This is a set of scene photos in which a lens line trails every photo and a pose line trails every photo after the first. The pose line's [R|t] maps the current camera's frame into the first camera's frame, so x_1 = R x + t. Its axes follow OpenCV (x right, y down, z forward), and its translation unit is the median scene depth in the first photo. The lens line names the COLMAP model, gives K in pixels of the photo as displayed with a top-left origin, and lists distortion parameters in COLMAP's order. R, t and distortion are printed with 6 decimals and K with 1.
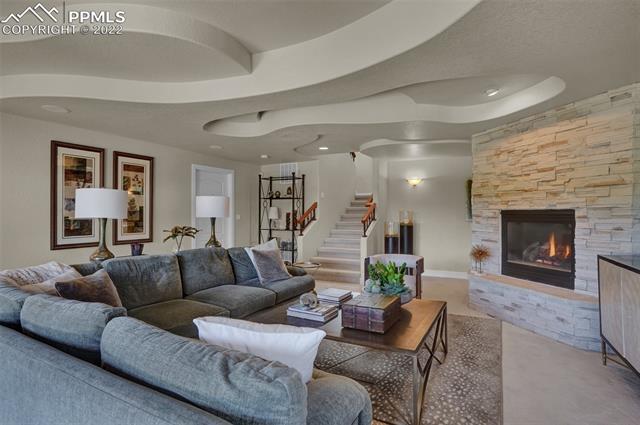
lens RADIAL K [[332.7, 0, 316.8], [0, 332.7, 212.7], [0, 0, 1]] dist [-0.047718, 0.029072]
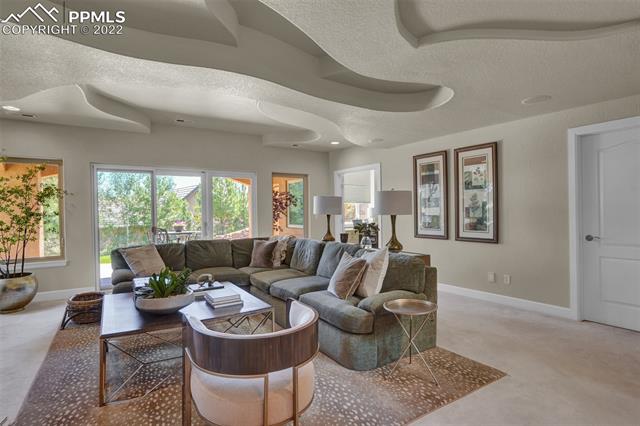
lens RADIAL K [[332.7, 0, 316.8], [0, 332.7, 213.2], [0, 0, 1]] dist [-0.047718, 0.029072]
pose [[-0.478736, 0.008757, -0.877915, 0.554966], [0.010808, 0.999933, 0.004080, 0.004501], [0.877892, -0.007535, -0.478799, 1.231442]]
